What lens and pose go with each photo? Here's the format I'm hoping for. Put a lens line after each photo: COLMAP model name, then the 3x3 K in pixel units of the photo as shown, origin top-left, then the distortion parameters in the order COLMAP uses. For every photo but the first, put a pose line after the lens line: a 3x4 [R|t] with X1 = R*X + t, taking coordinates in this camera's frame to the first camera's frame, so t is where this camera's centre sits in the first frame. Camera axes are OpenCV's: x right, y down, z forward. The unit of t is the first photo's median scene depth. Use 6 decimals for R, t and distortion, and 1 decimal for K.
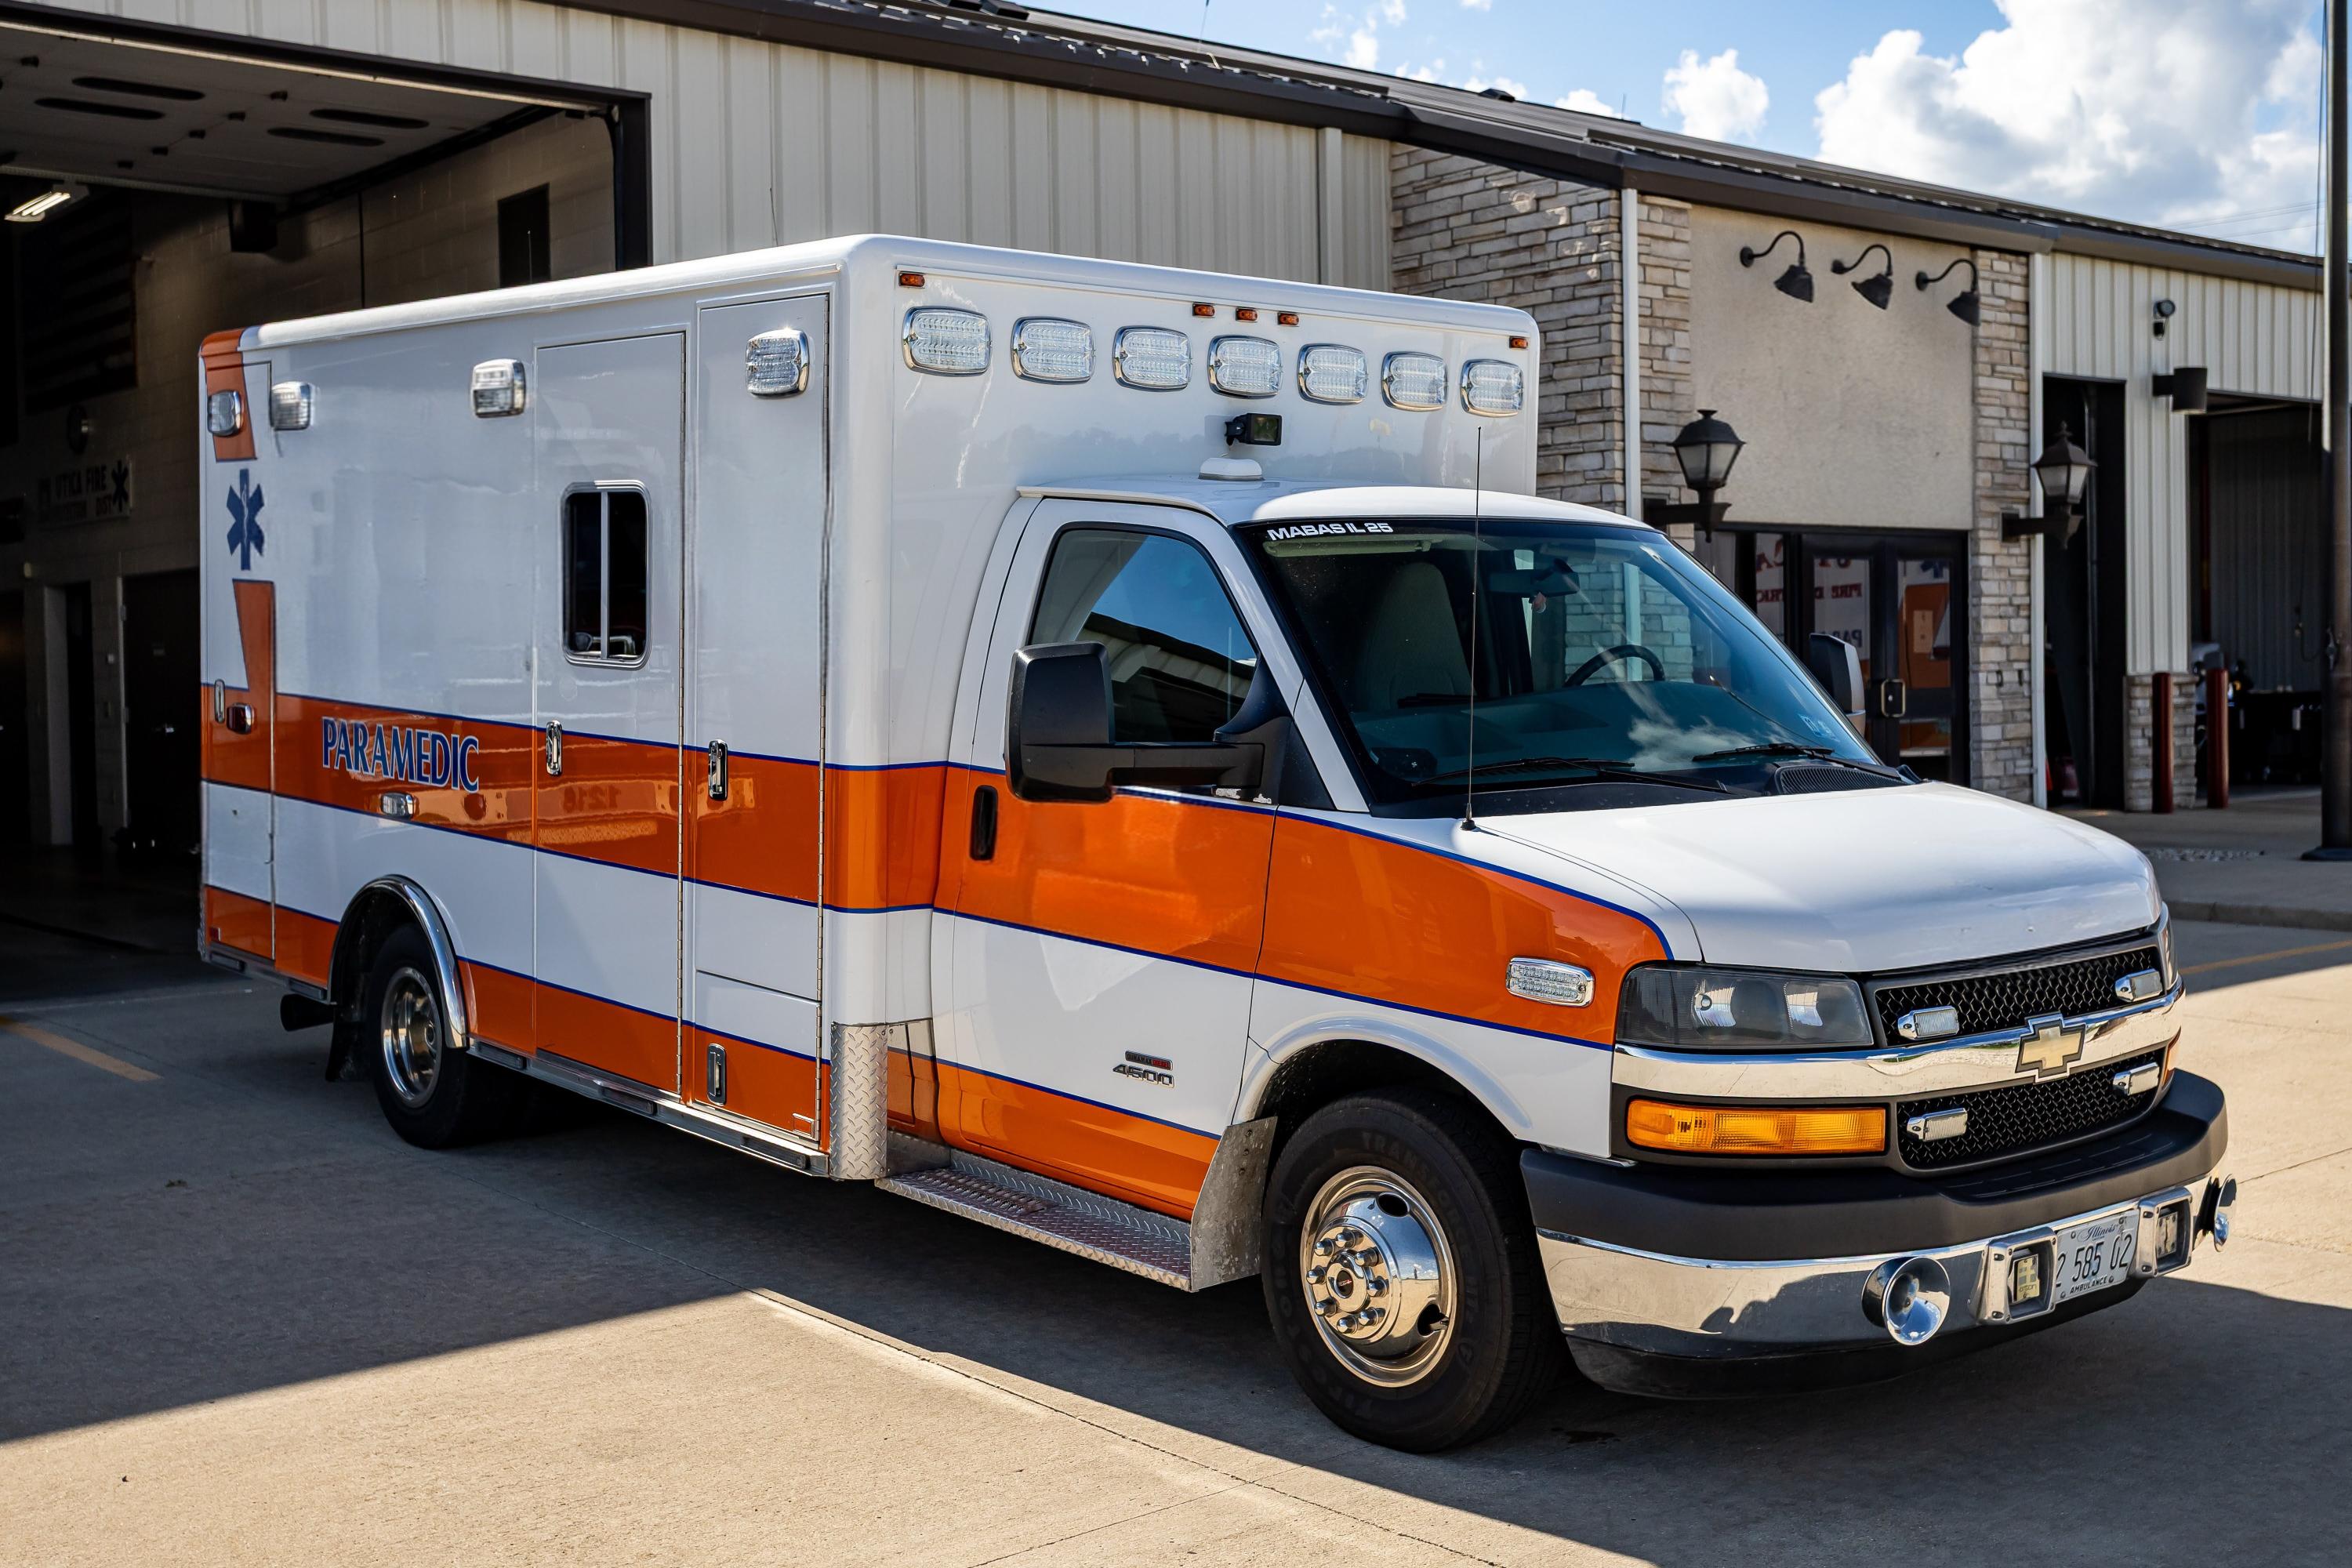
lens RADIAL K [[2569.4, 0, 1233.5], [0, 2569.4, 672.7], [0, 0, 1]] dist [0.076199, 0.000000]
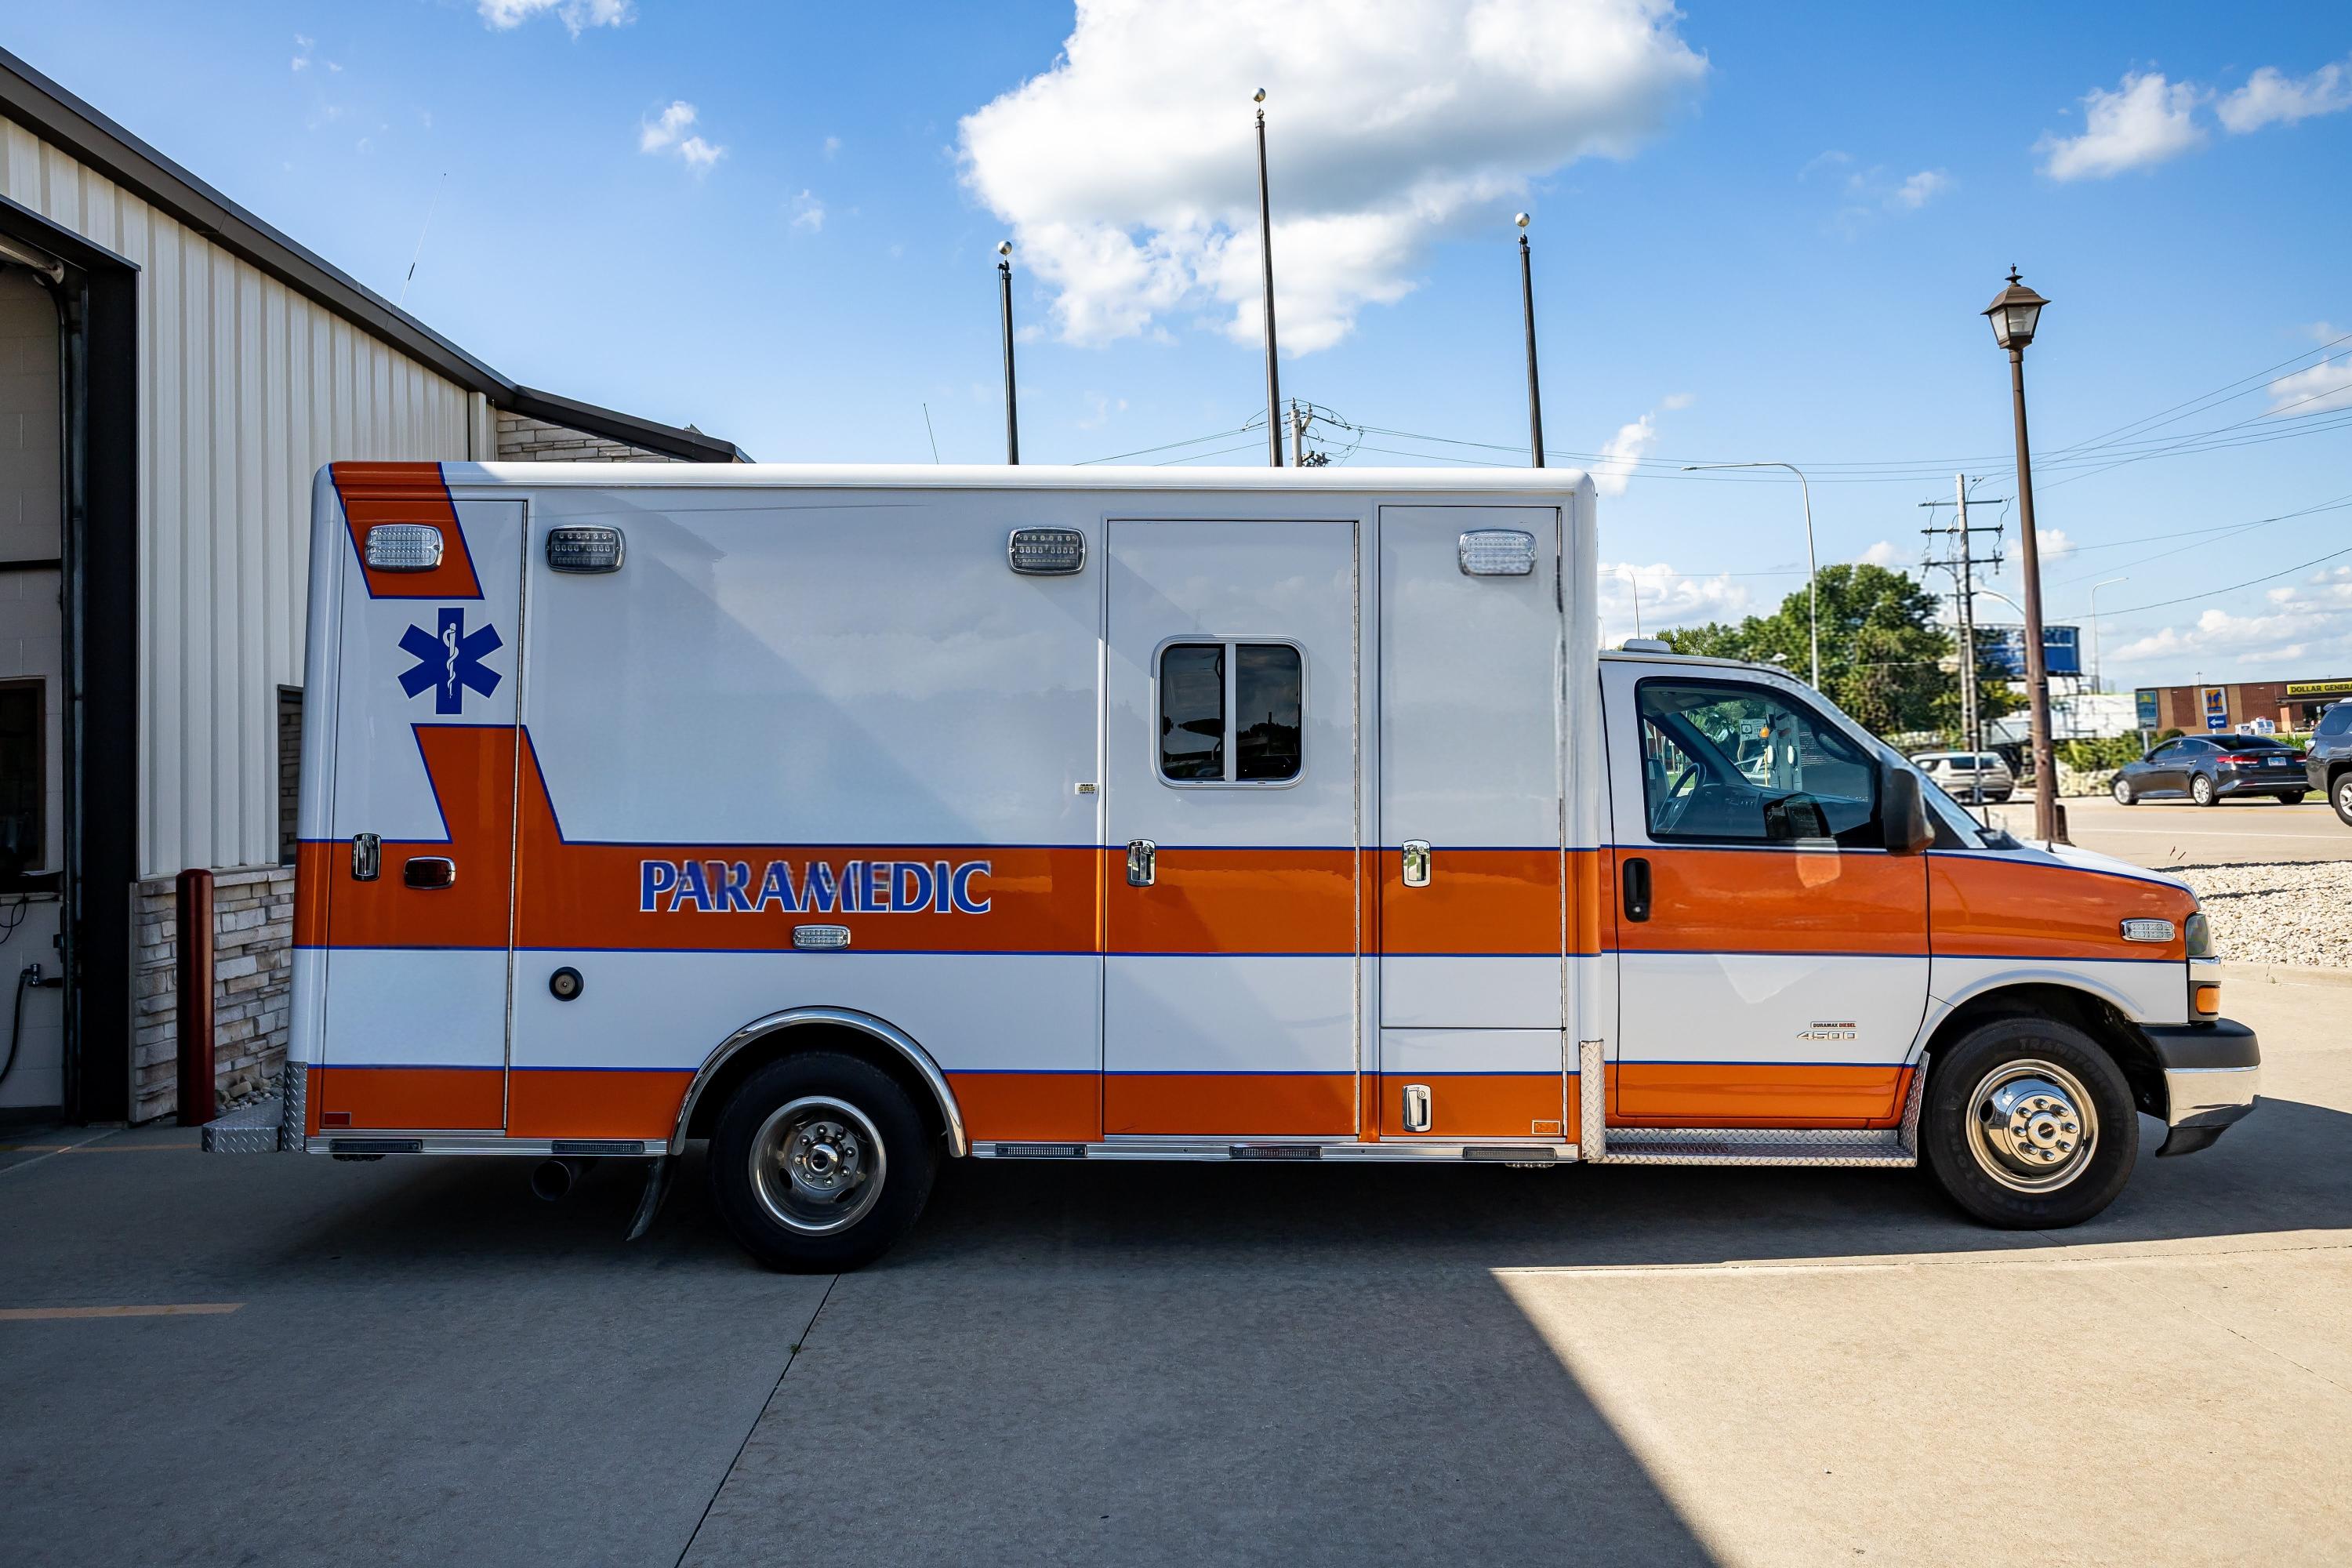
lens RADIAL K [[1723.1, 0, 1135.4], [0, 1723.1, 641.5], [0, 0, 1]] dist [-0.005572, 0.011567]
pose [[0.649502, 0.047524, 0.758873, -0.884906], [0.038185, 0.994747, -0.094977, 0.003919], [-0.759400, 0.090665, 0.644276, 0.516320]]
